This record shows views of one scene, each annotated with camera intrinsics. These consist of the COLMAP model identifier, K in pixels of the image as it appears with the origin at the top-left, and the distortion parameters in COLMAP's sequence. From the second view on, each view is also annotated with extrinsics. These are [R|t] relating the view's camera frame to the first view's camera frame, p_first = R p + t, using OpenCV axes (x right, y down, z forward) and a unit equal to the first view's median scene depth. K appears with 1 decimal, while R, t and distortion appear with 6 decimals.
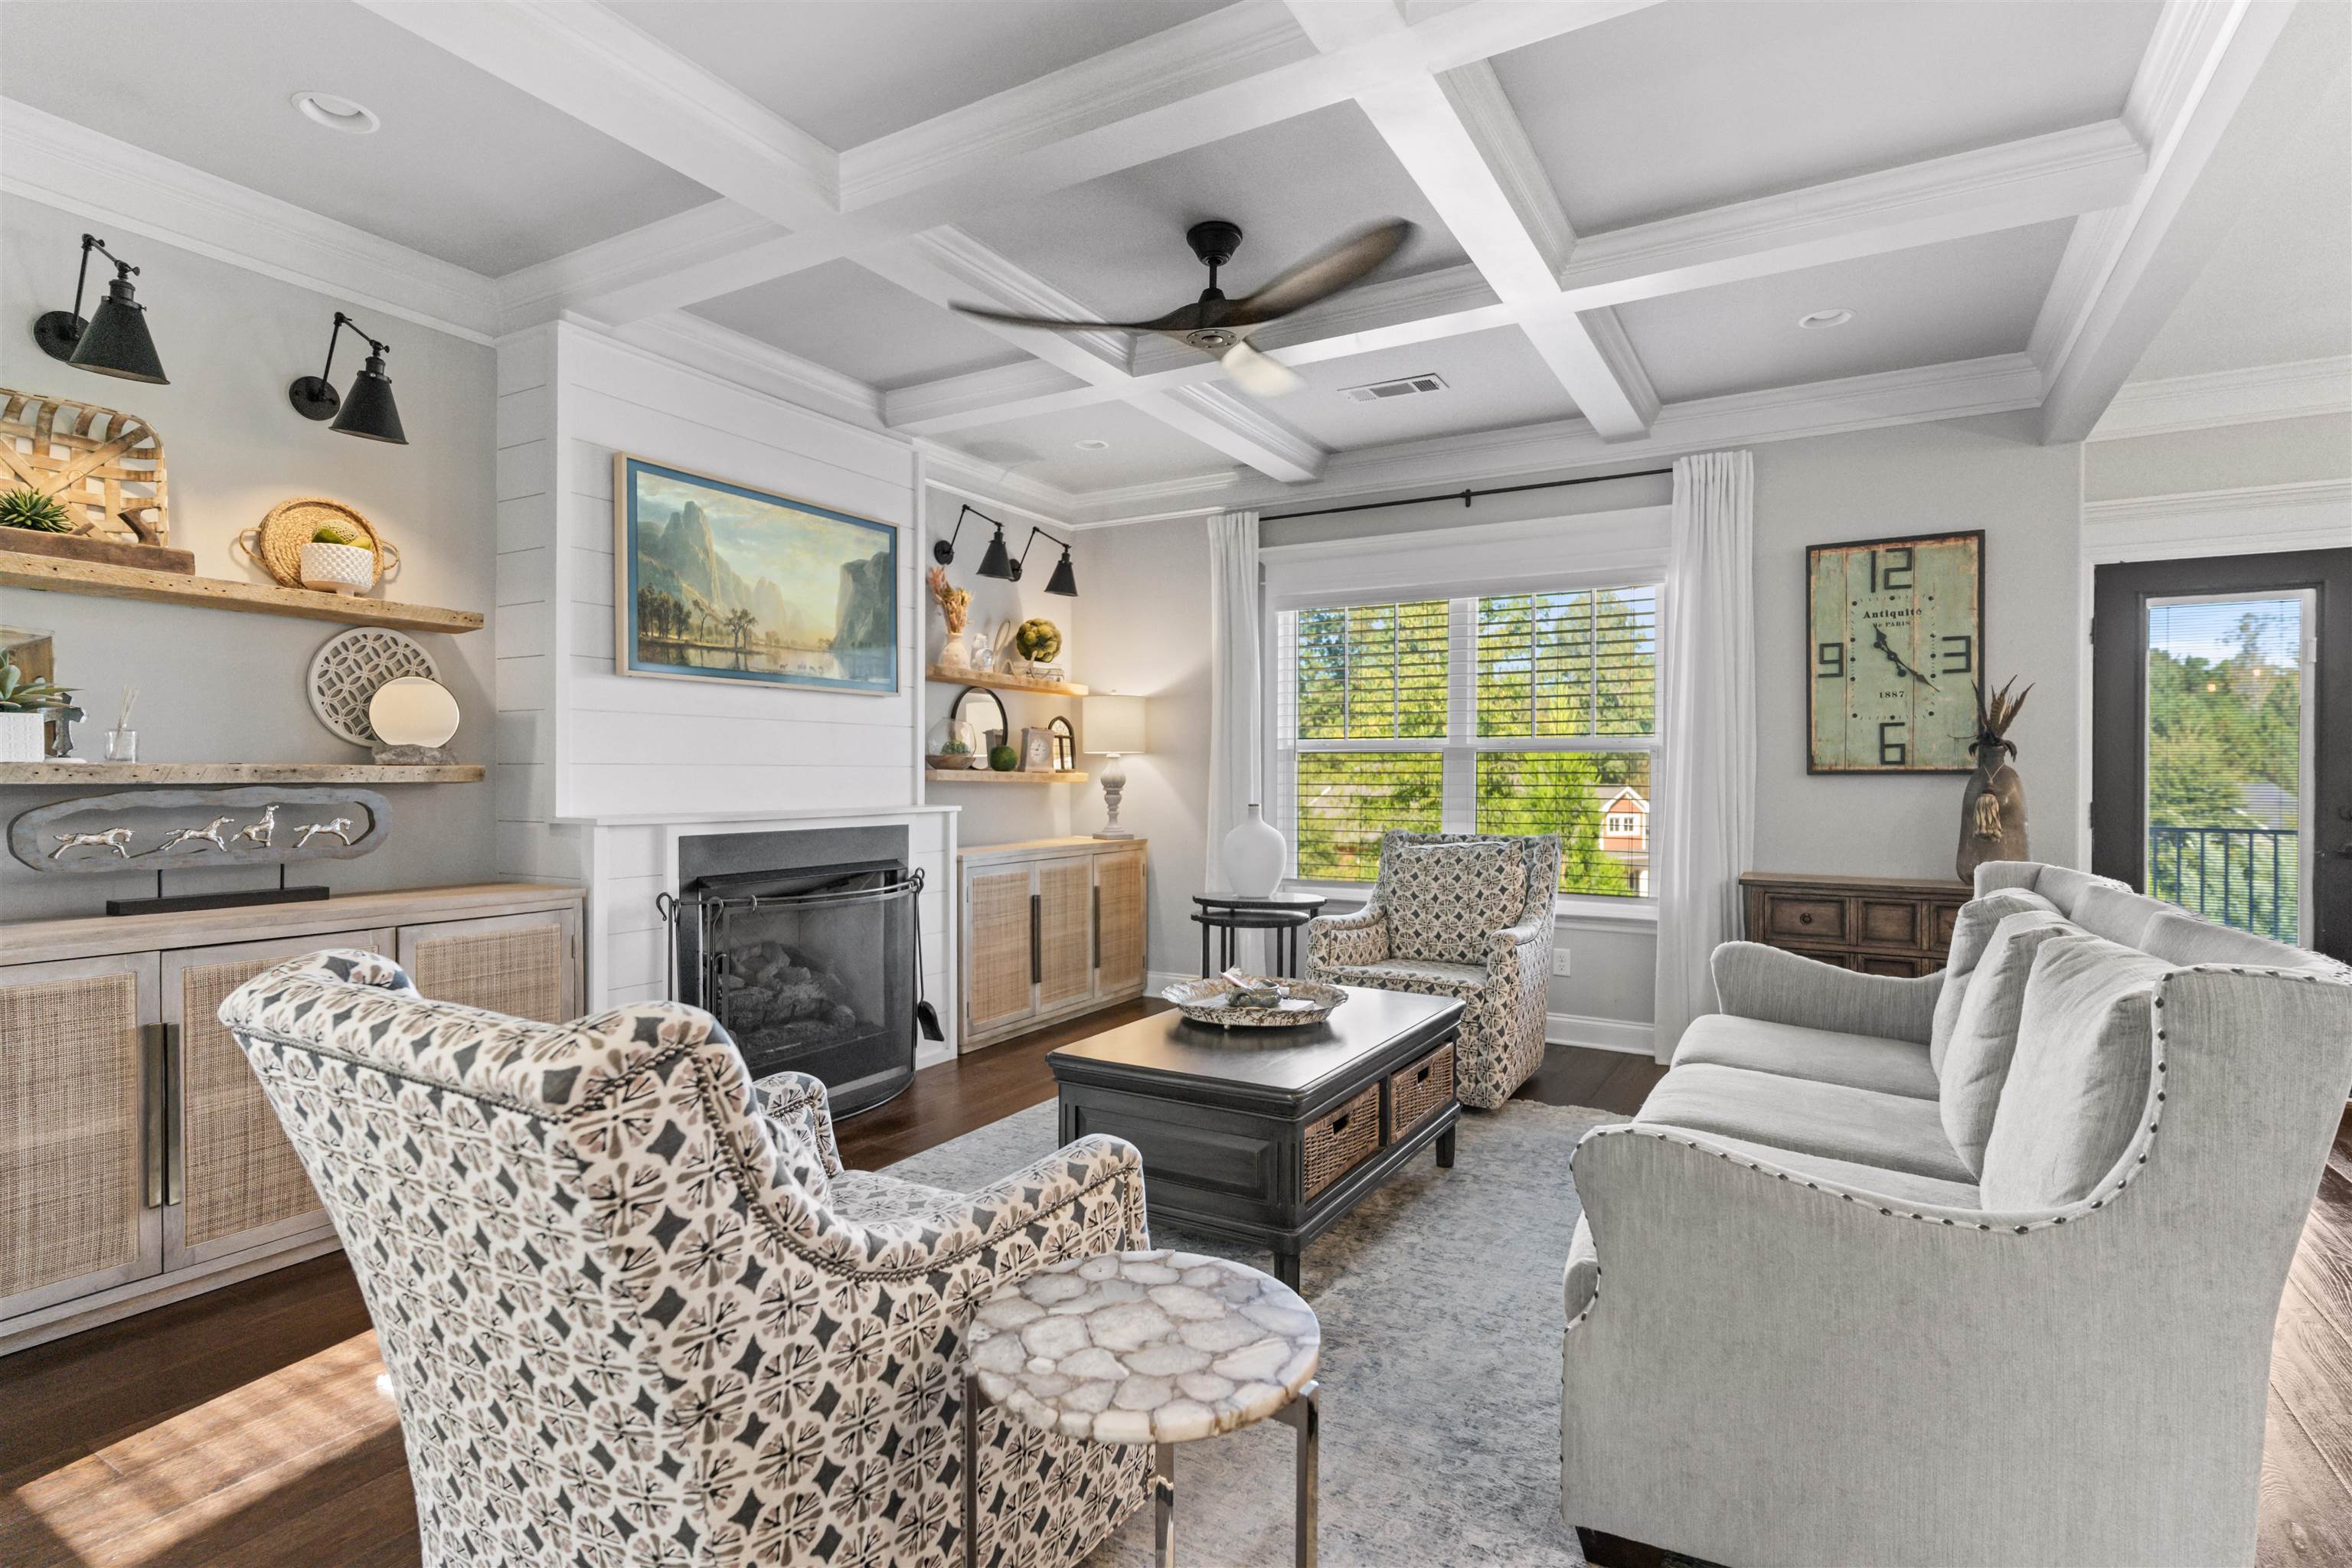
lens RADIAL K [[1149.5, 0, 1172.9], [0, 1149.5, 775.3], [0, 0, 1]] dist [-0.000251, 0.000254]
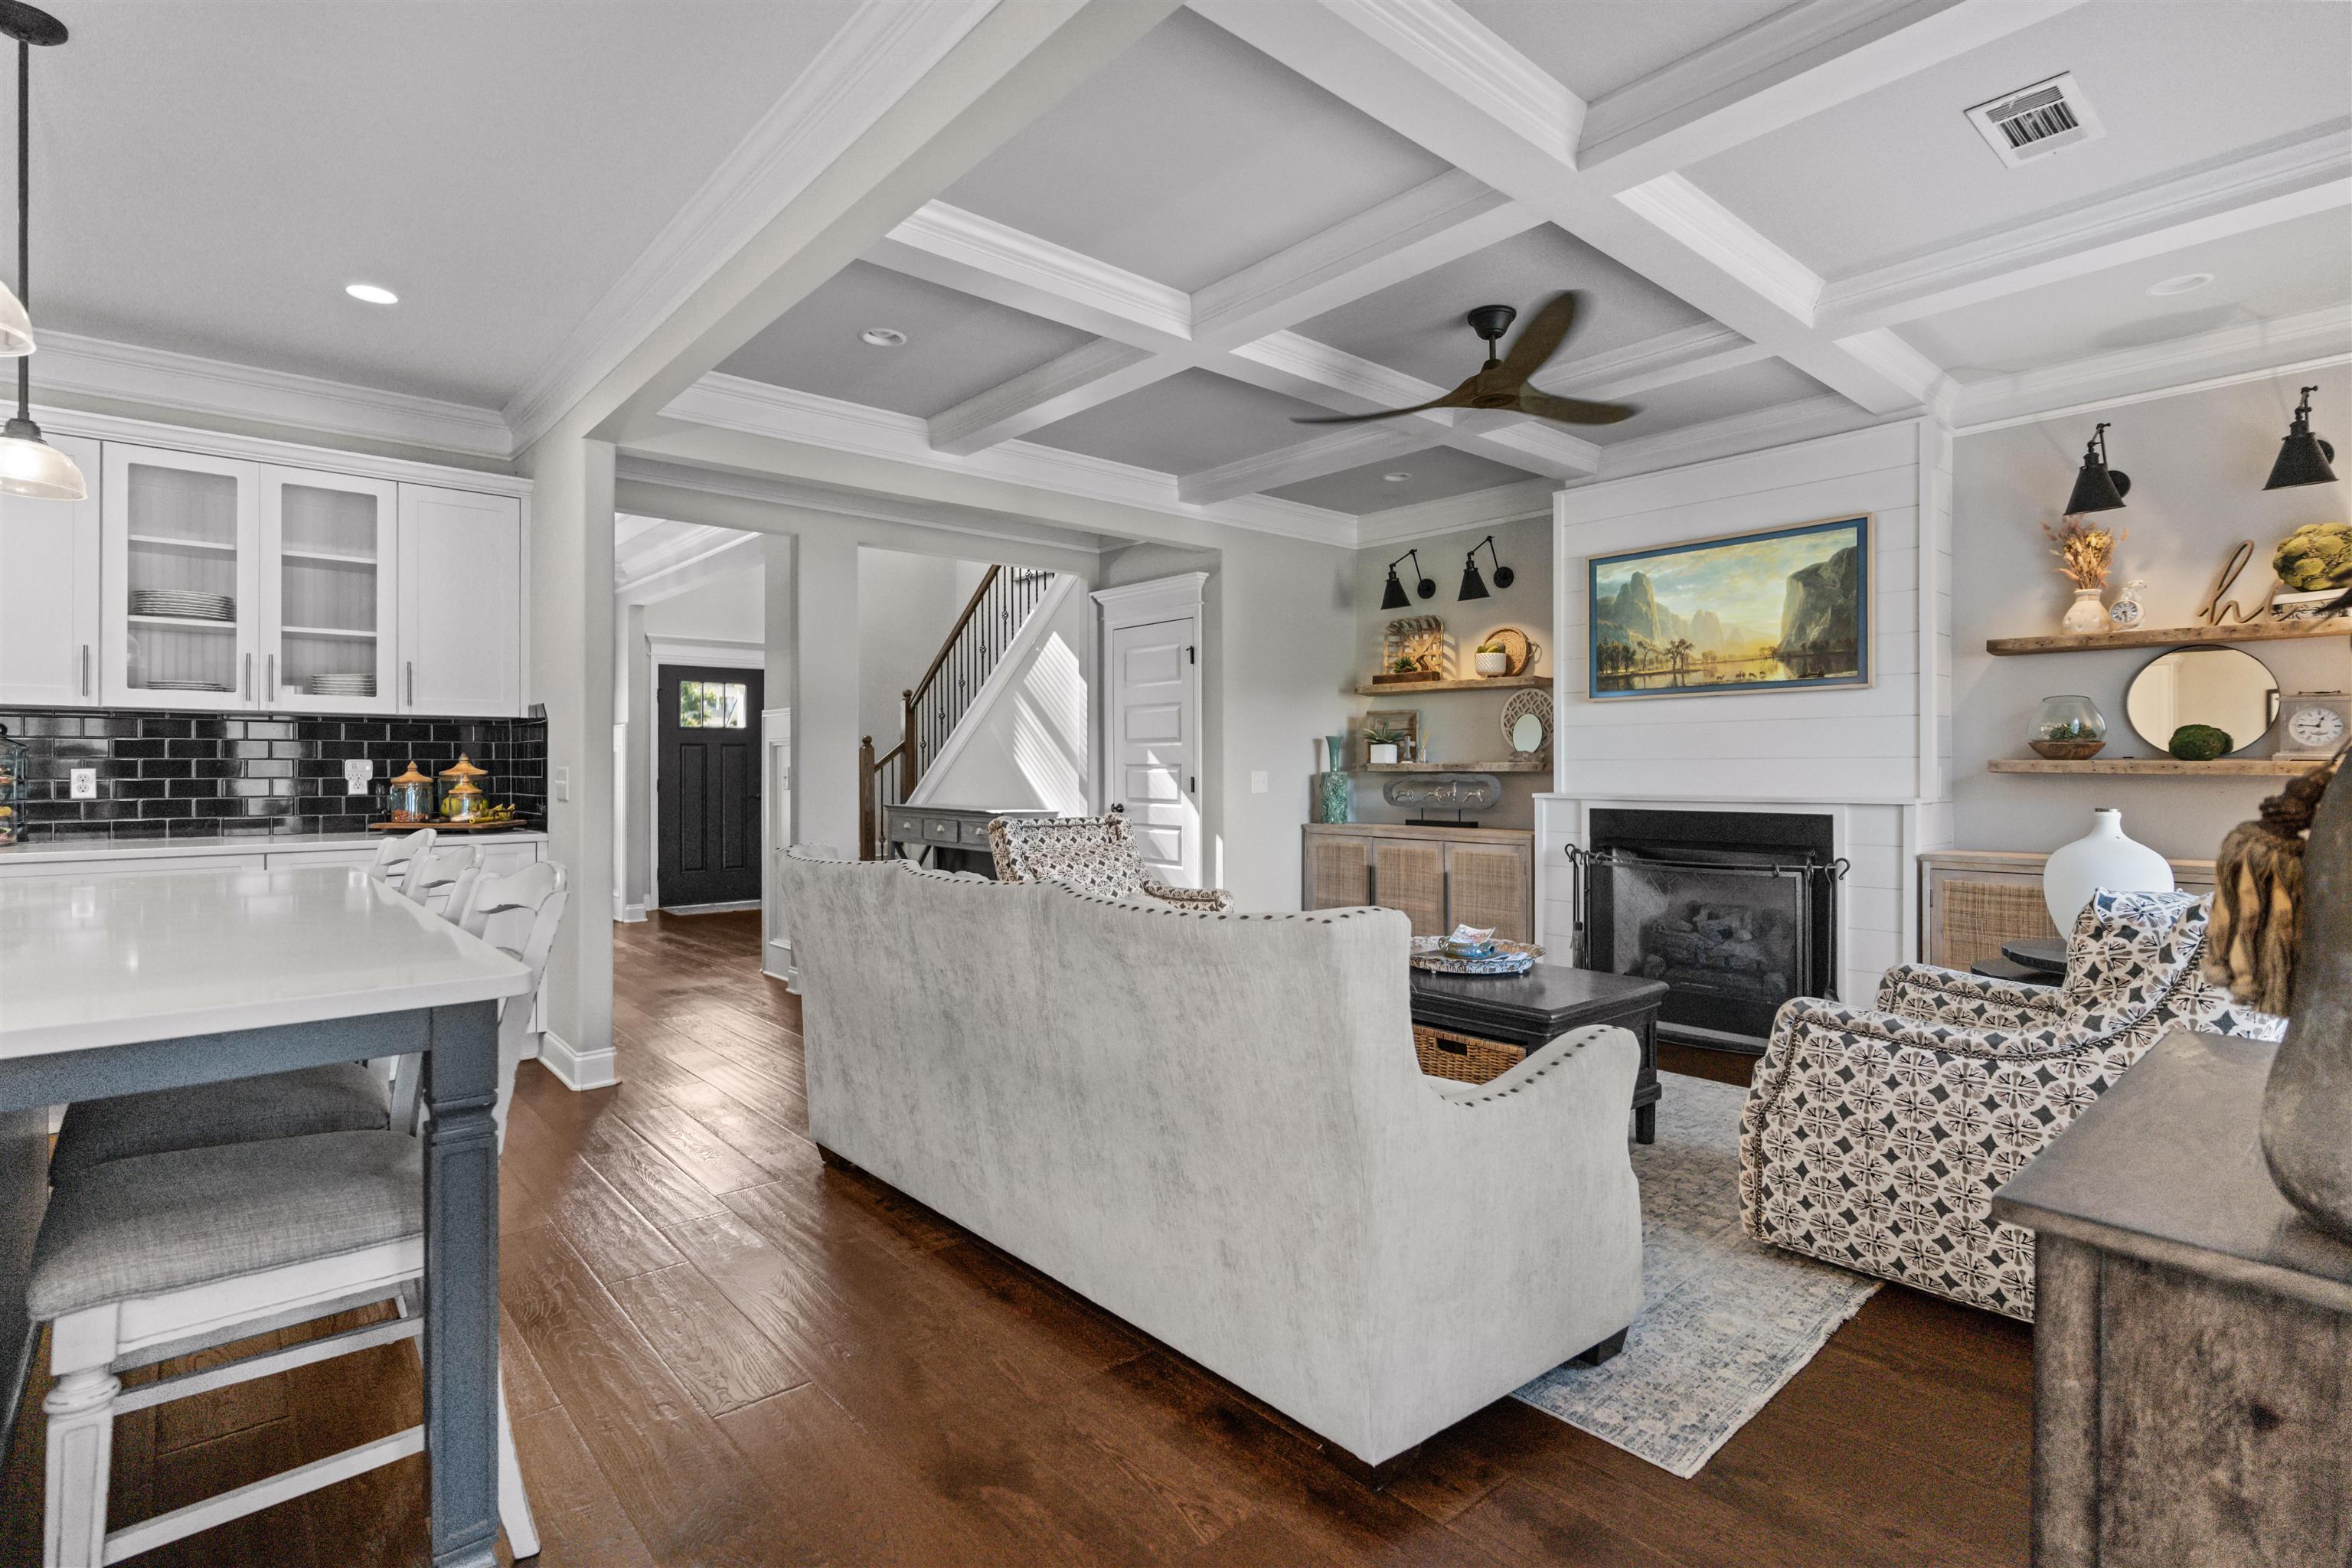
lens RADIAL K [[1122.7, 0, 1167.6], [0, 1122.7, 757.9], [0, 0, 1]] dist [0.000287, 0.001062]
pose [[-0.318774, -0.011280, -0.947764, 0.950738], [0.000933, 0.999925, -0.012214, 0.004403], [0.947830, -0.004778, -0.318740, 0.800032]]
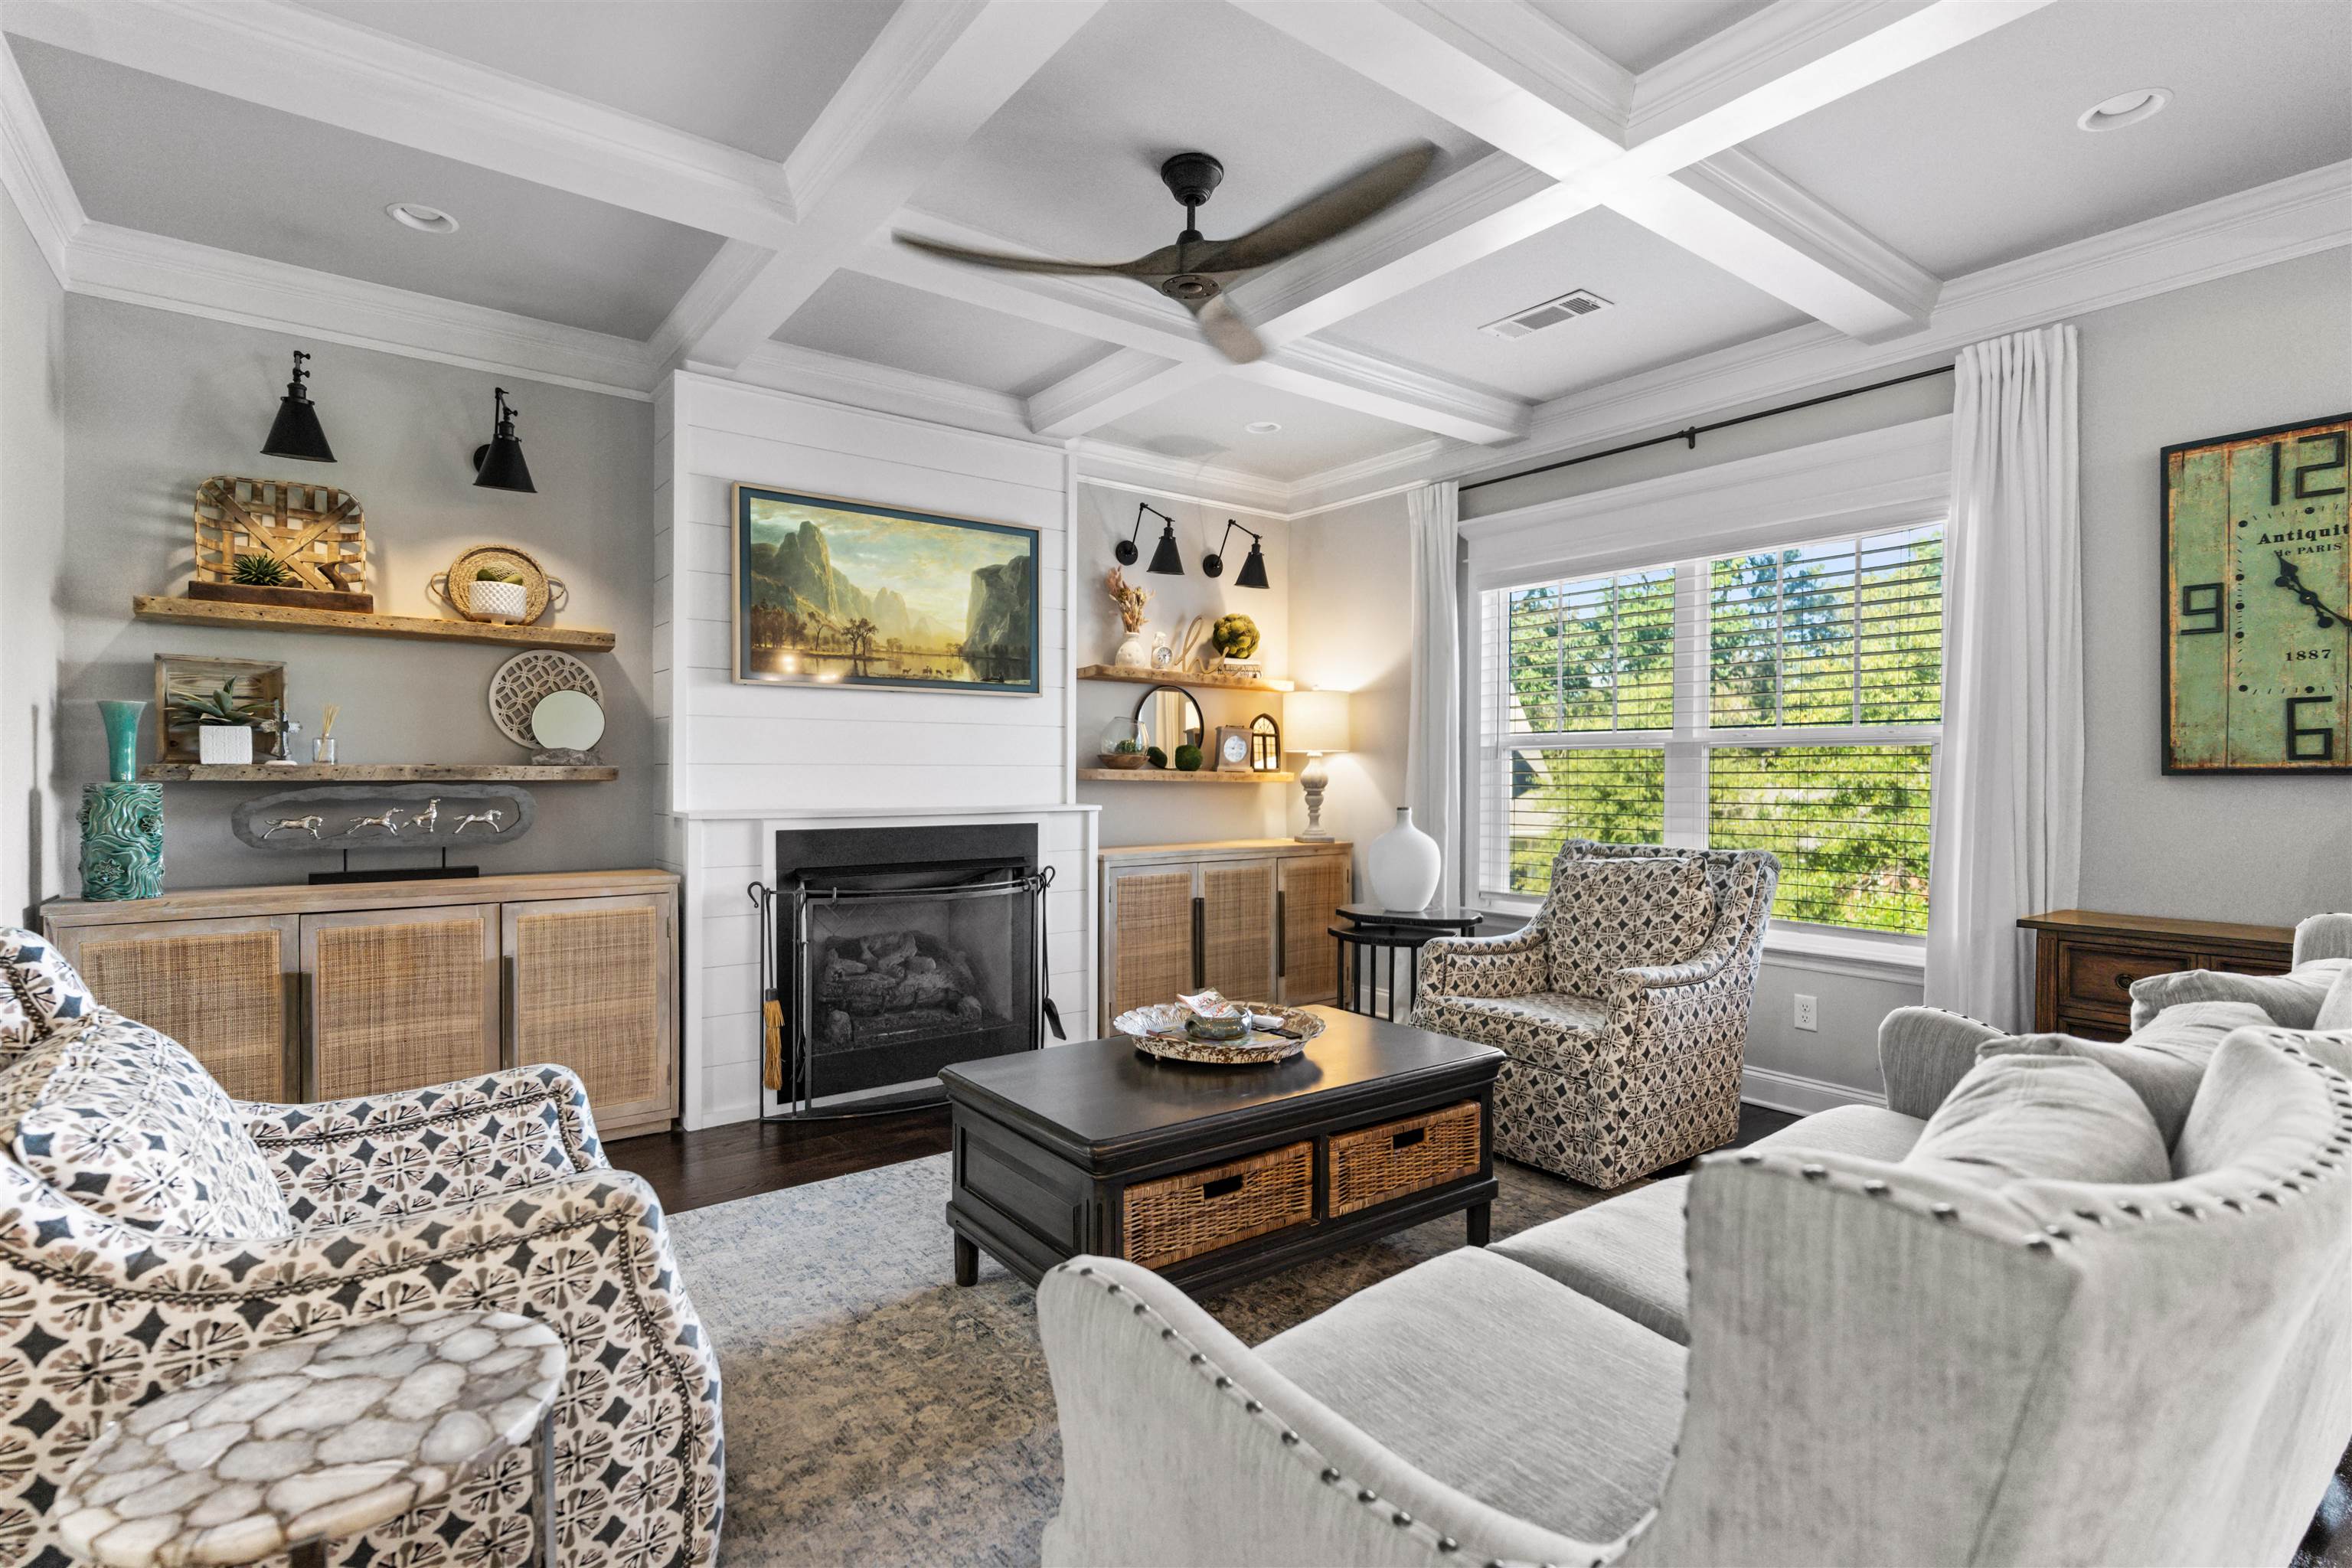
lens RADIAL K [[1116.8, 0, 1167.9], [0, 1116.8, 780.2], [0, 0, 1]] dist [0.000148, 0.000541]
pose [[0.921079, 0.002890, -0.389365, 0.272936], [-0.000952, 0.999986, 0.005171, -0.000286], [0.389374, -0.004392, 0.921069, 0.145372]]
